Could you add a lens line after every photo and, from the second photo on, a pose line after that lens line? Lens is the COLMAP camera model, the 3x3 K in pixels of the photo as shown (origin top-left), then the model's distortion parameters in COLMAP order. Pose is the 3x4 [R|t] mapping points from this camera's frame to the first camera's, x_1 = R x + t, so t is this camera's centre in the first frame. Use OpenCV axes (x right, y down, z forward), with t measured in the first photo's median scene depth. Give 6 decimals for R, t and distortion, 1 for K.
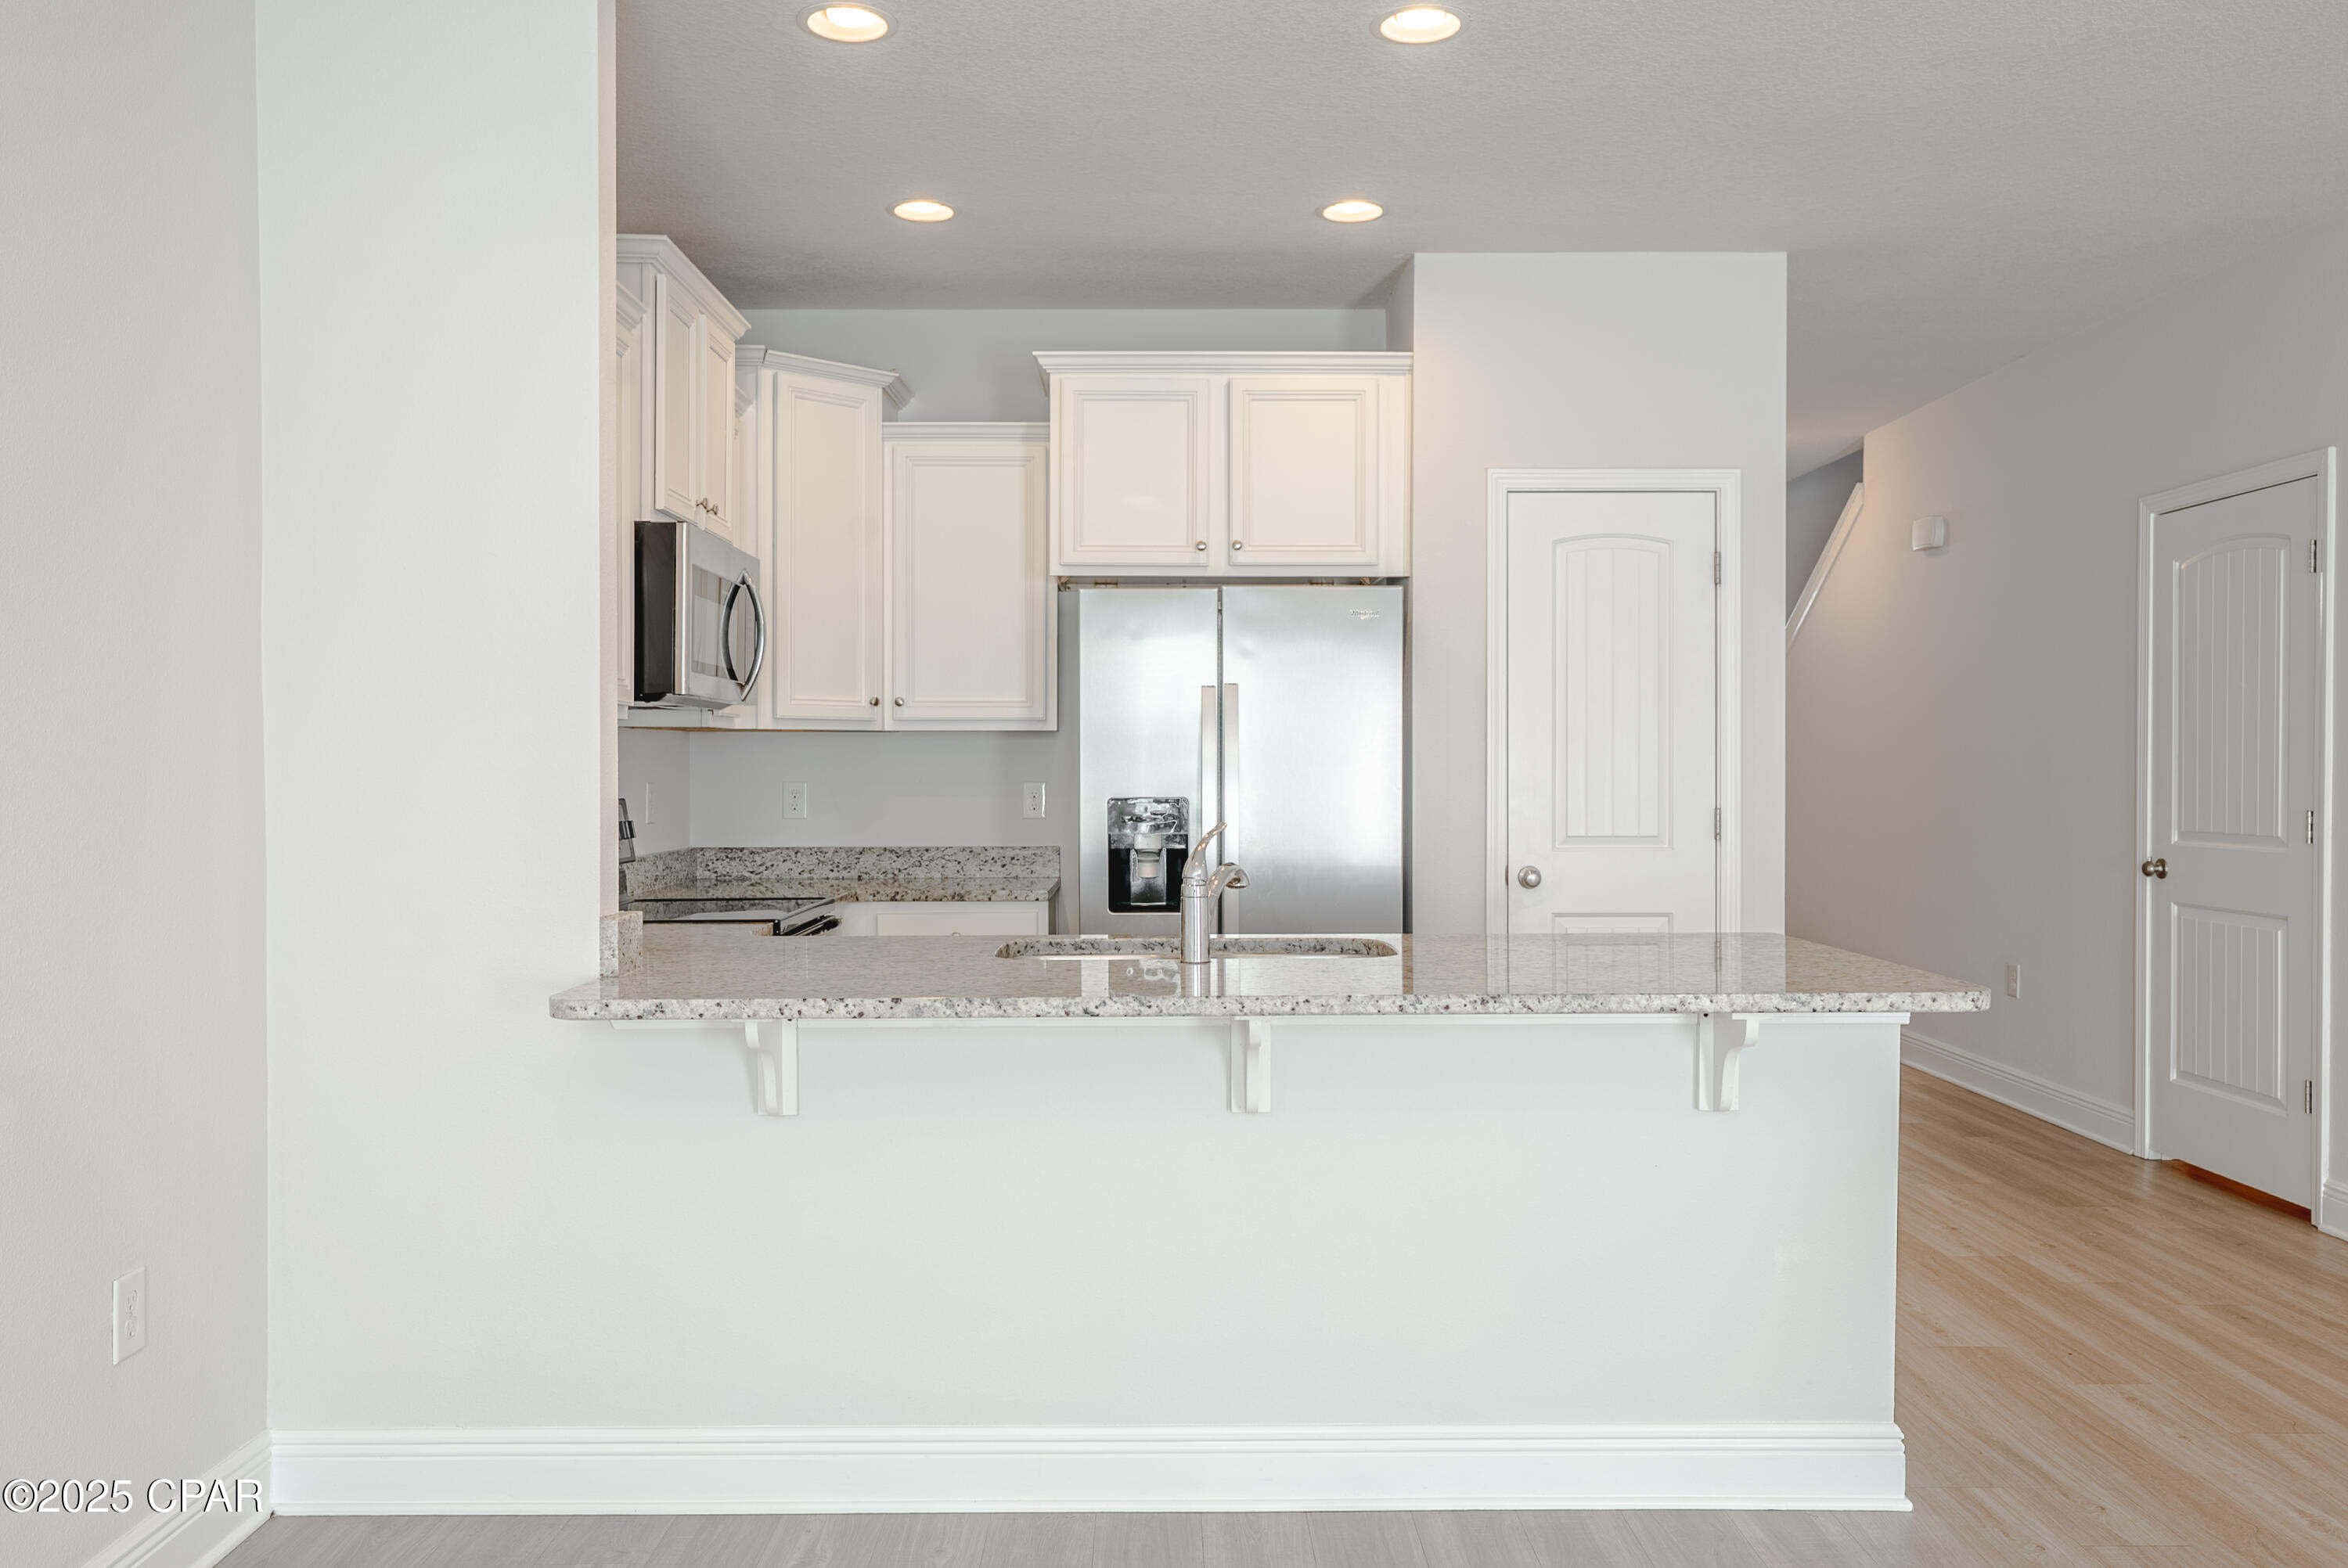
lens RADIAL K [[1845.1, 0, 1189.4], [0, 1845.1, 766.7], [0, 0, 1]] dist [-0.004644, 0.043411]
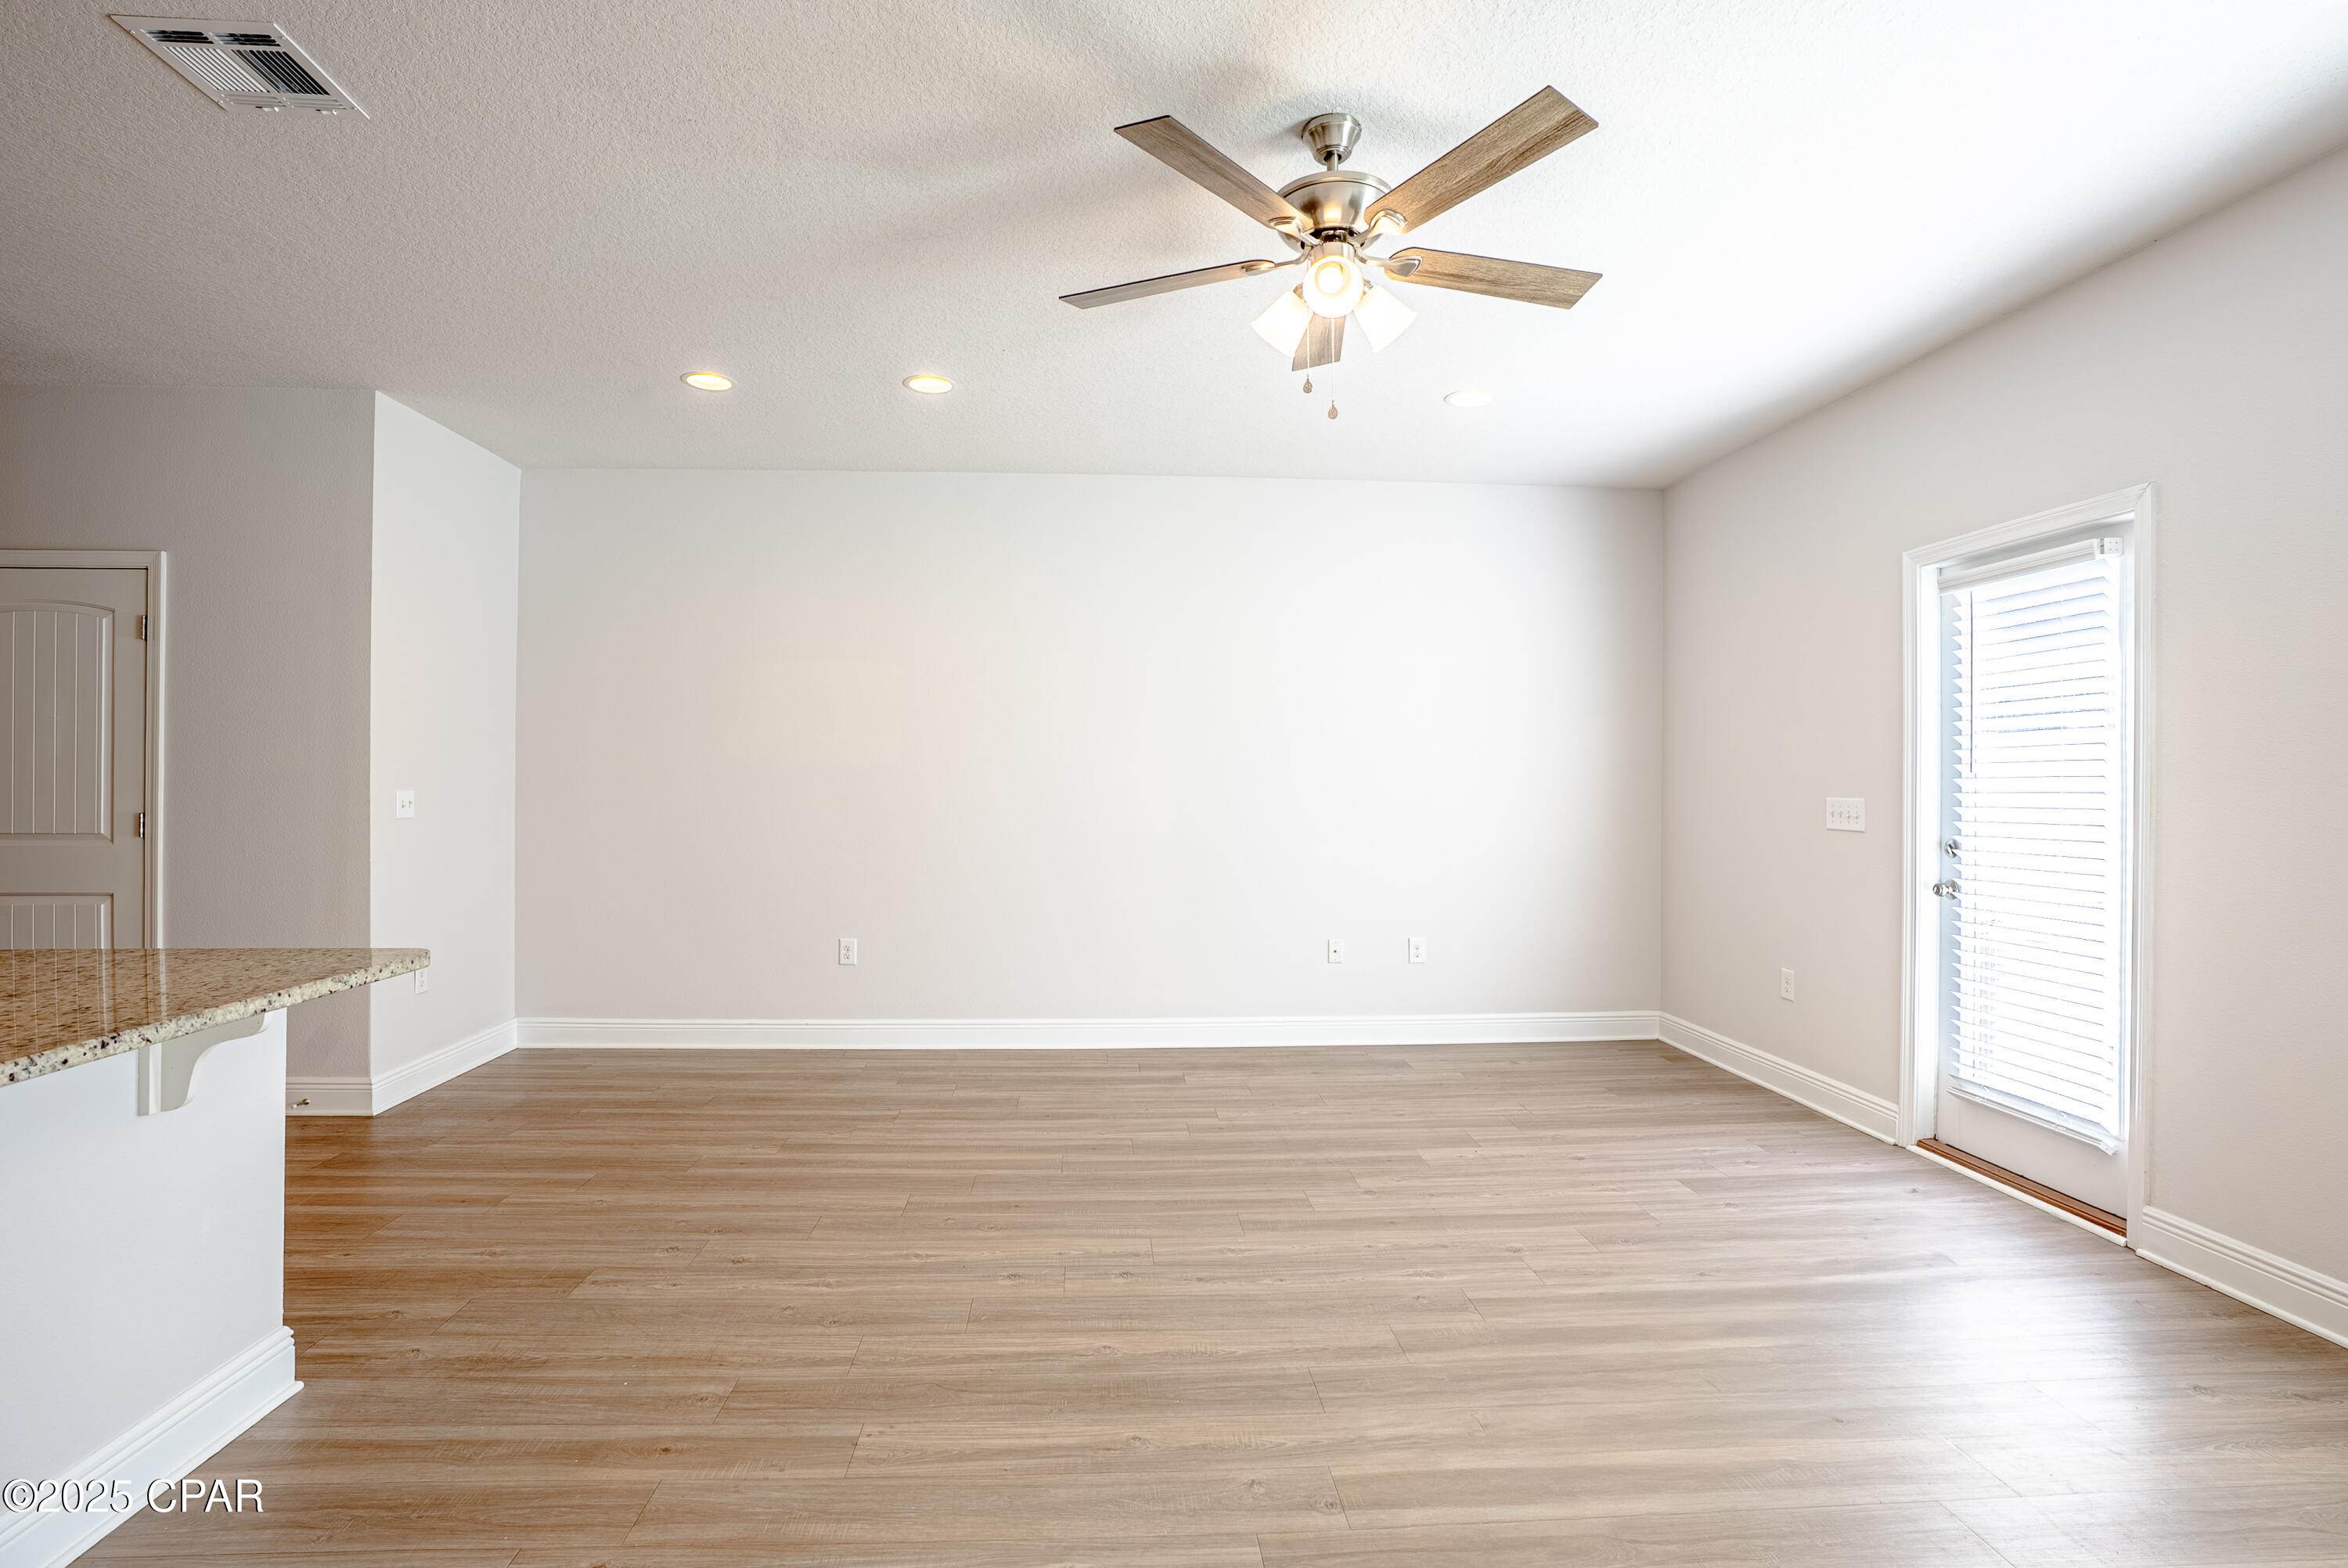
lens RADIAL K [[1095.2, 0, 1152.5], [0, 1095.2, 783.1], [0, 0, 1]] dist [-0.054255, 0.011563]
pose [[-0.040586, 0.002064, 0.999174, -0.199322], [-0.003956, 0.999990, -0.002226, 0.000296], [-0.999168, -0.004043, -0.040577, 0.282150]]
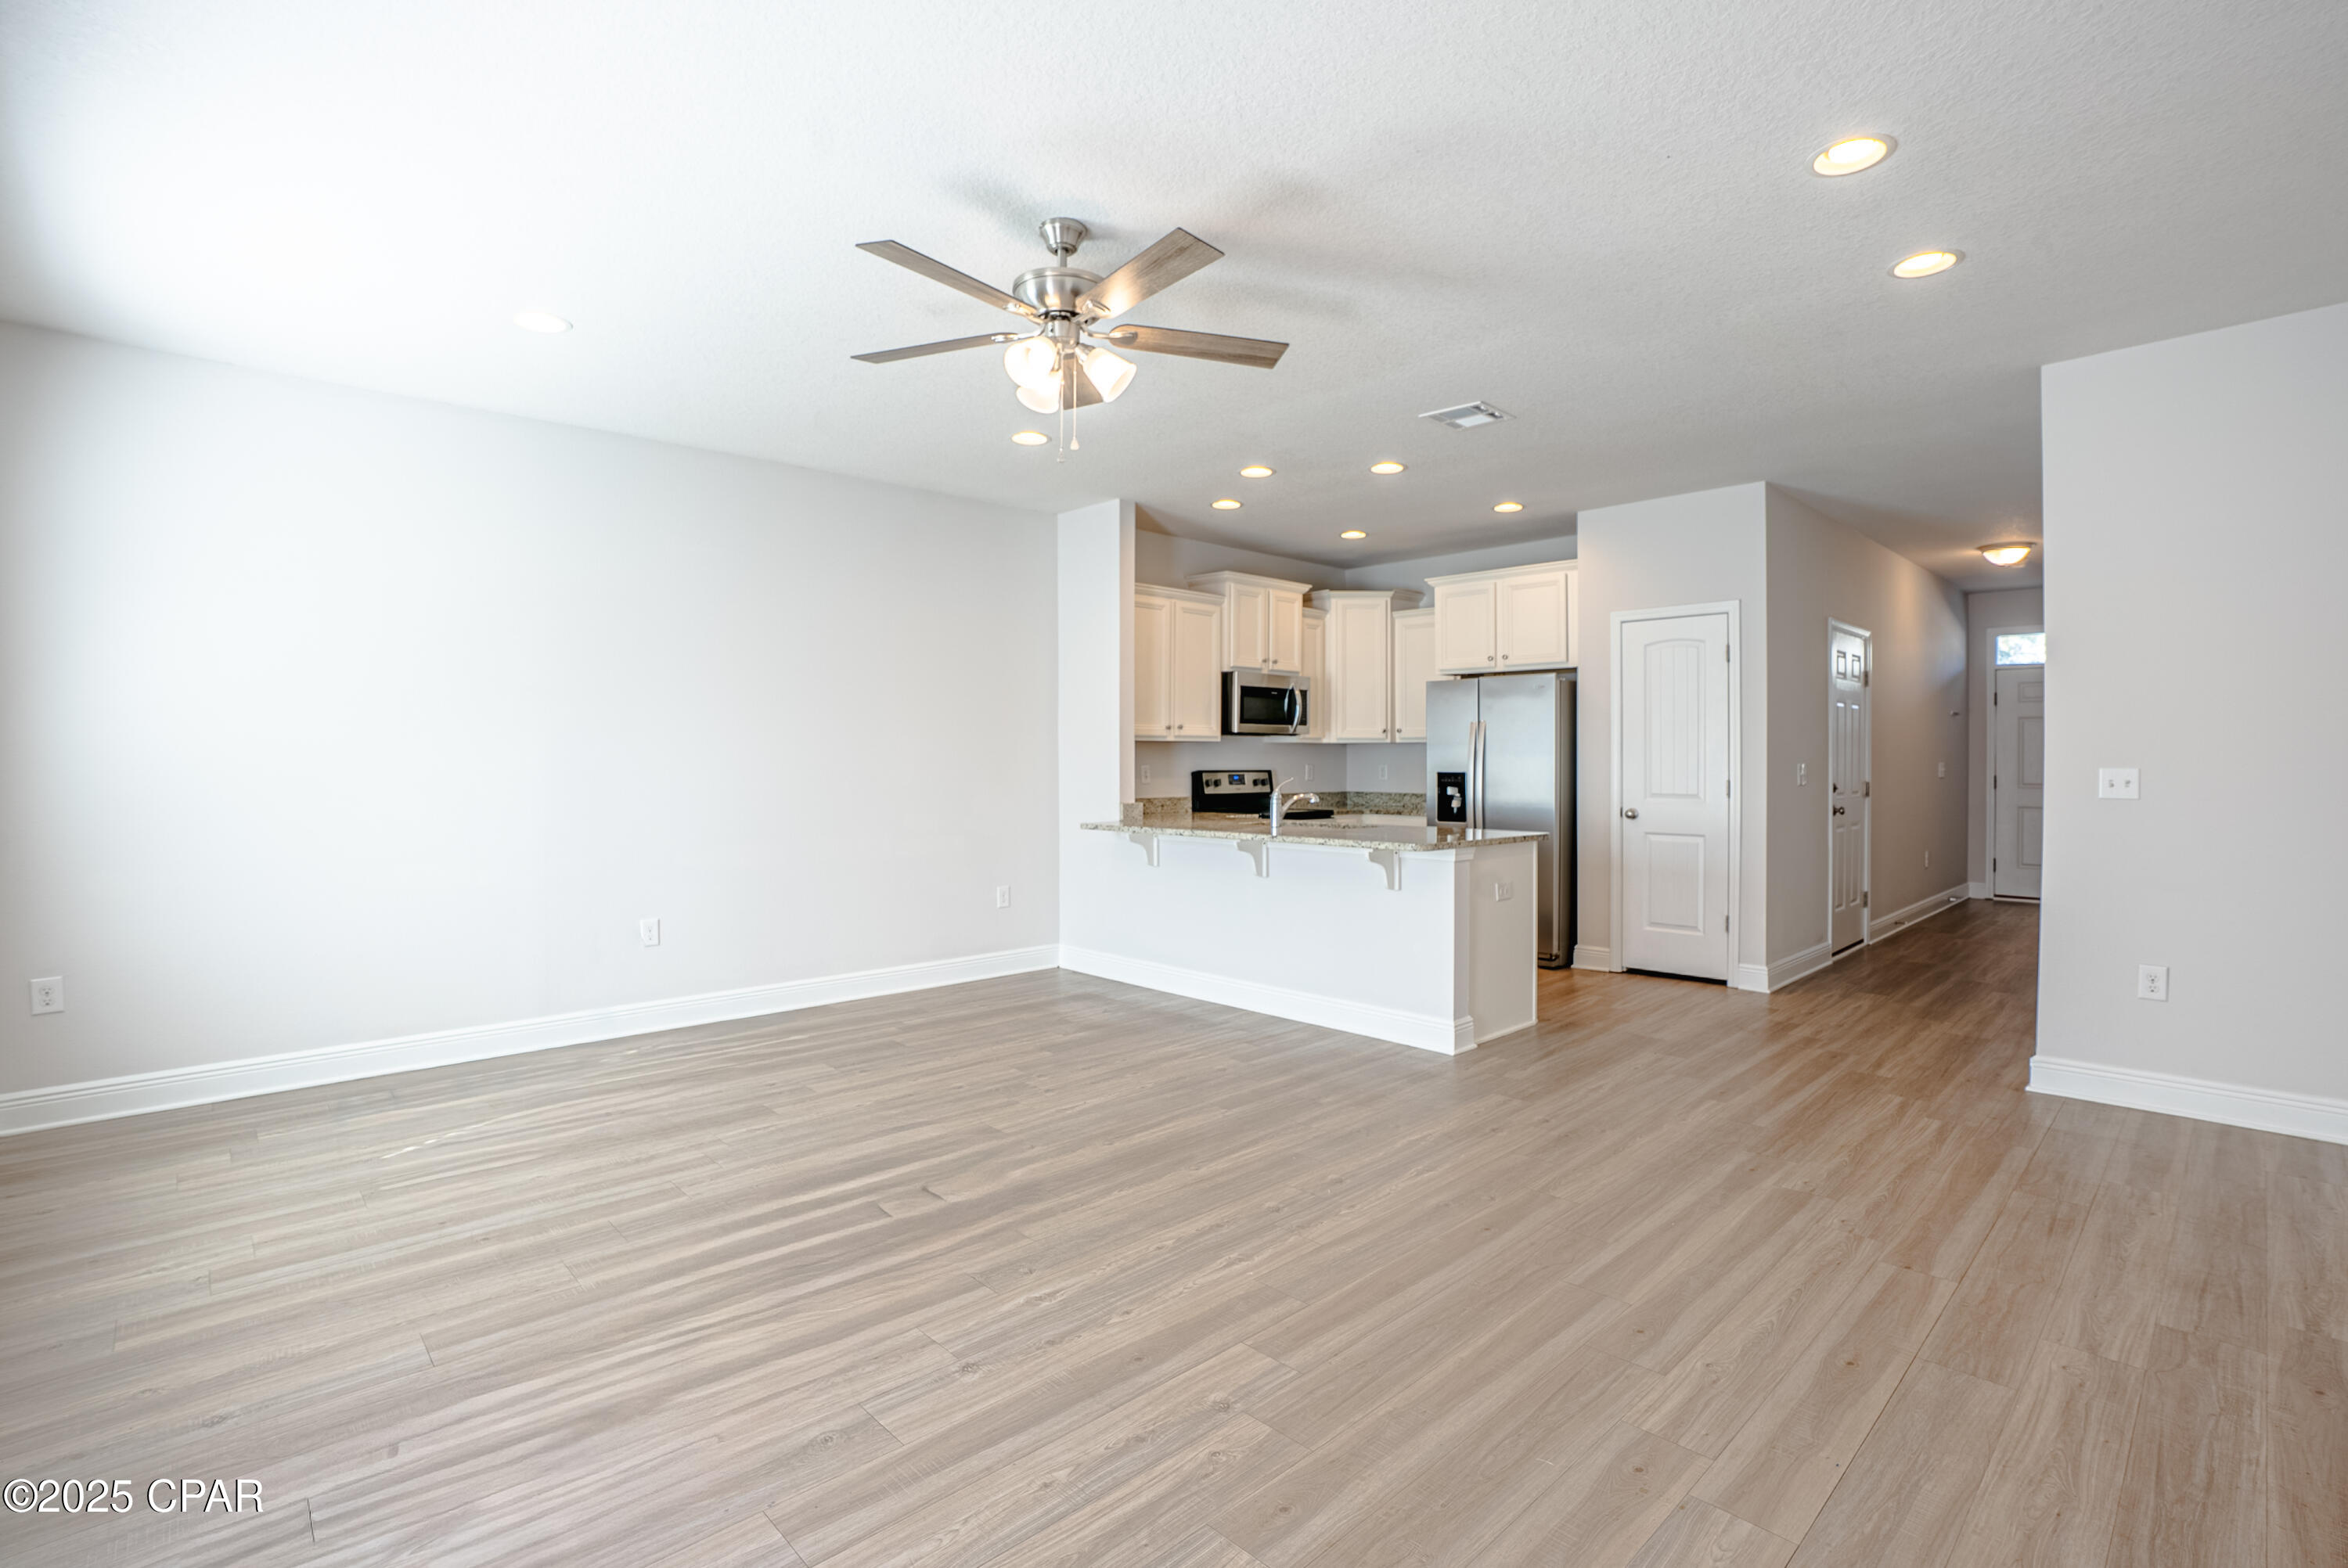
lens RADIAL K [[1095.2, 0, 1180.7], [0, 1095.2, 764.6], [0, 0, 1]] dist [-0.054255, 0.011563]
pose [[0.680353, 0.005429, -0.732864, 0.736293], [-0.000884, 0.999978, 0.006587, -0.000845], [0.732884, -0.003834, 0.680343, -0.164186]]
